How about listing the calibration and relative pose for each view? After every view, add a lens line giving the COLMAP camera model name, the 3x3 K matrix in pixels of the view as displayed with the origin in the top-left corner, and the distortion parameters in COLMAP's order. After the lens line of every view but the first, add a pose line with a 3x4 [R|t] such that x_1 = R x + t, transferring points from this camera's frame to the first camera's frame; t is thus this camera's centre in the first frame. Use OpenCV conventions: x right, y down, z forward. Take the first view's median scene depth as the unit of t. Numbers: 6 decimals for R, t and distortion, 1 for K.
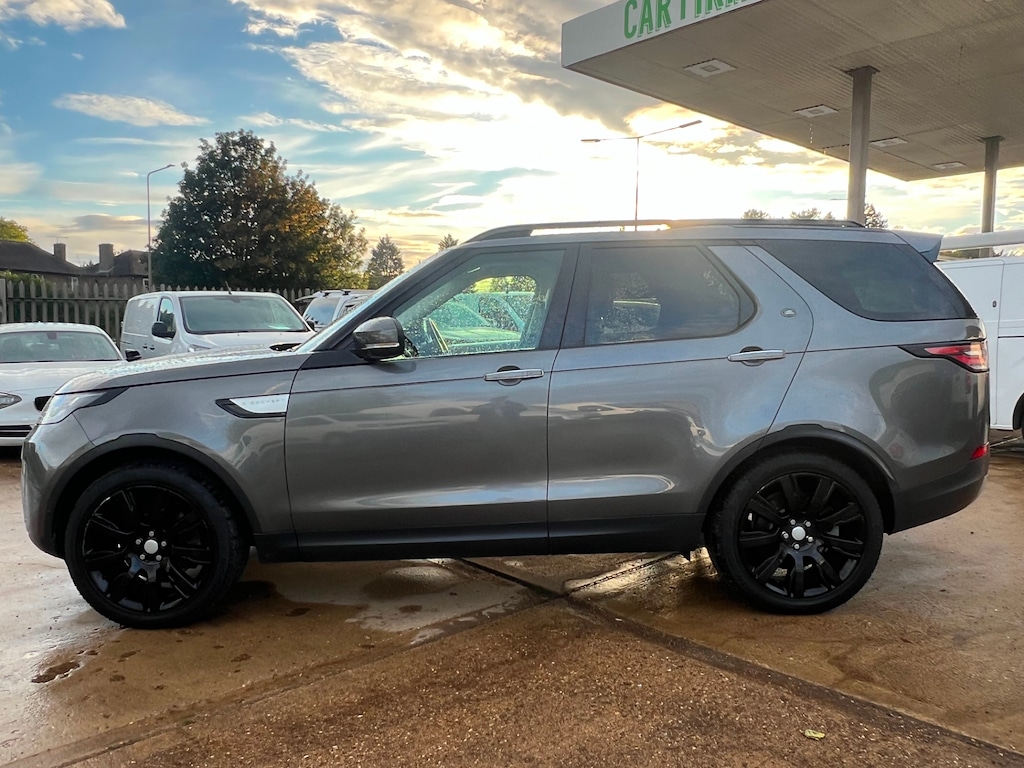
lens RADIAL K [[756.4, 0, 518.3], [0, 756.4, 382.8], [0, 0, 1]] dist [-0.001479, -0.001758]
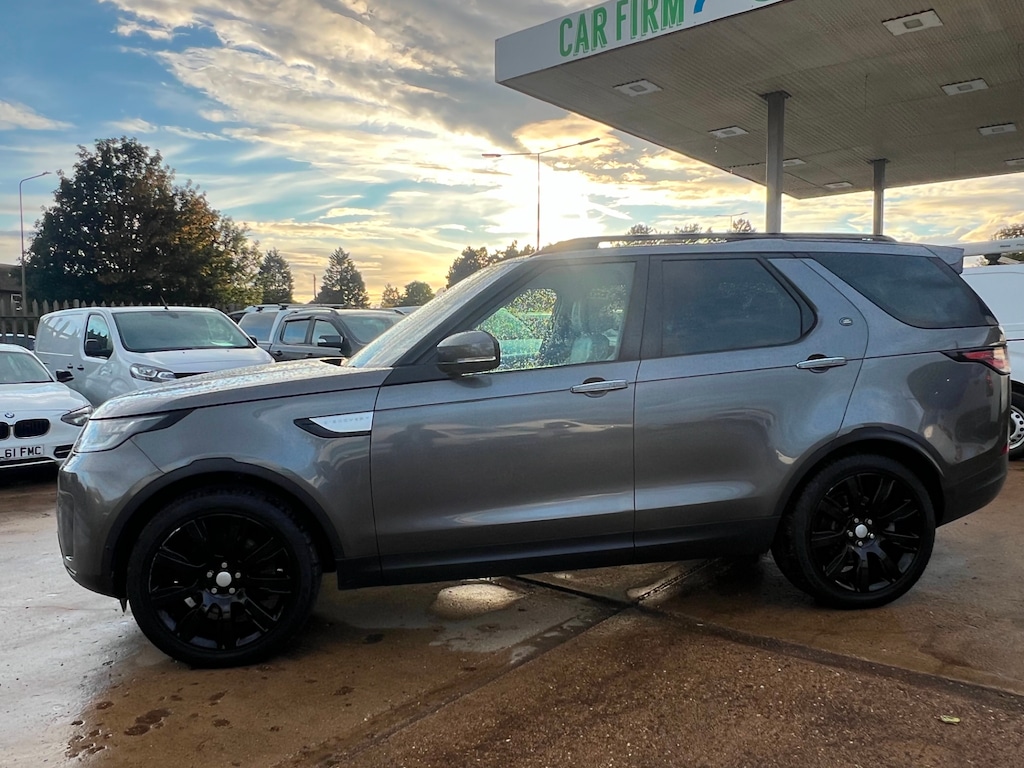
lens RADIAL K [[756.4, 0, 518.3], [0, 756.4, 382.8], [0, 0, 1]] dist [-0.001479, -0.001758]
pose [[0.990103, -0.021488, 0.138688, -0.242926], [0.023861, 0.999596, -0.015471, -0.002159], [-0.138299, 0.018627, 0.990215, 0.020734]]
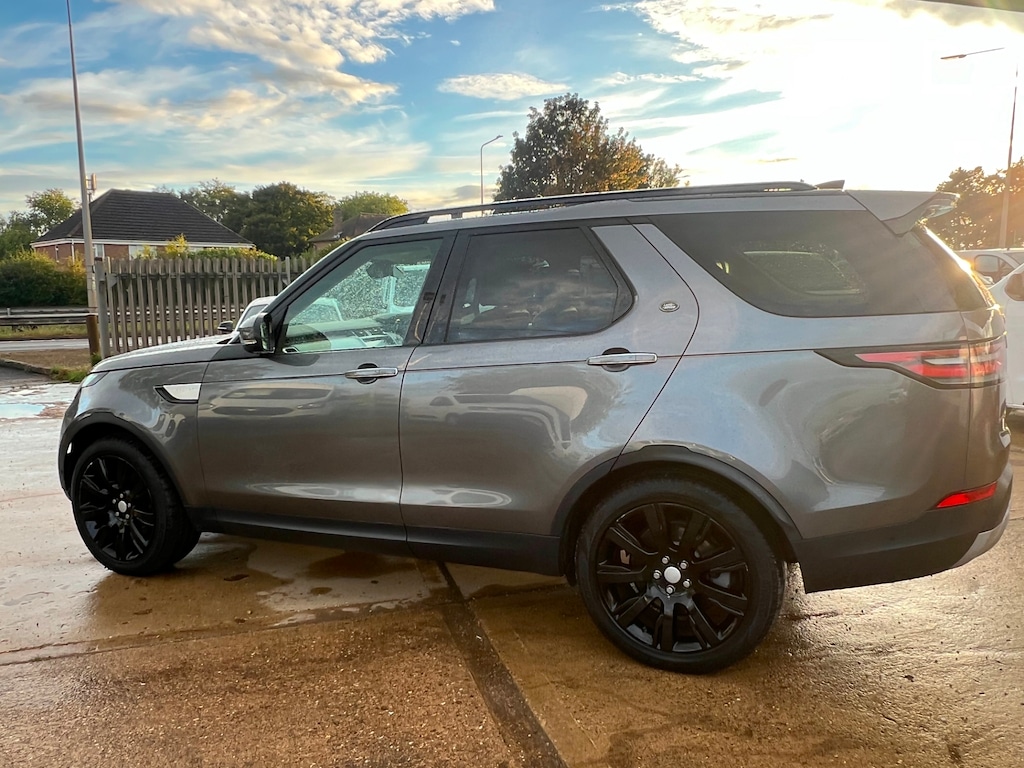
lens RADIAL K [[766.0, 0, 520.7], [0, 766.0, 383.8], [0, 0, 1]] dist [-0.003519, 0.000831]
pose [[0.904206, 0.040357, -0.425185, 0.567429], [-0.015606, 0.997983, 0.061537, -0.057805], [0.426811, -0.049006, 0.903012, 0.184859]]
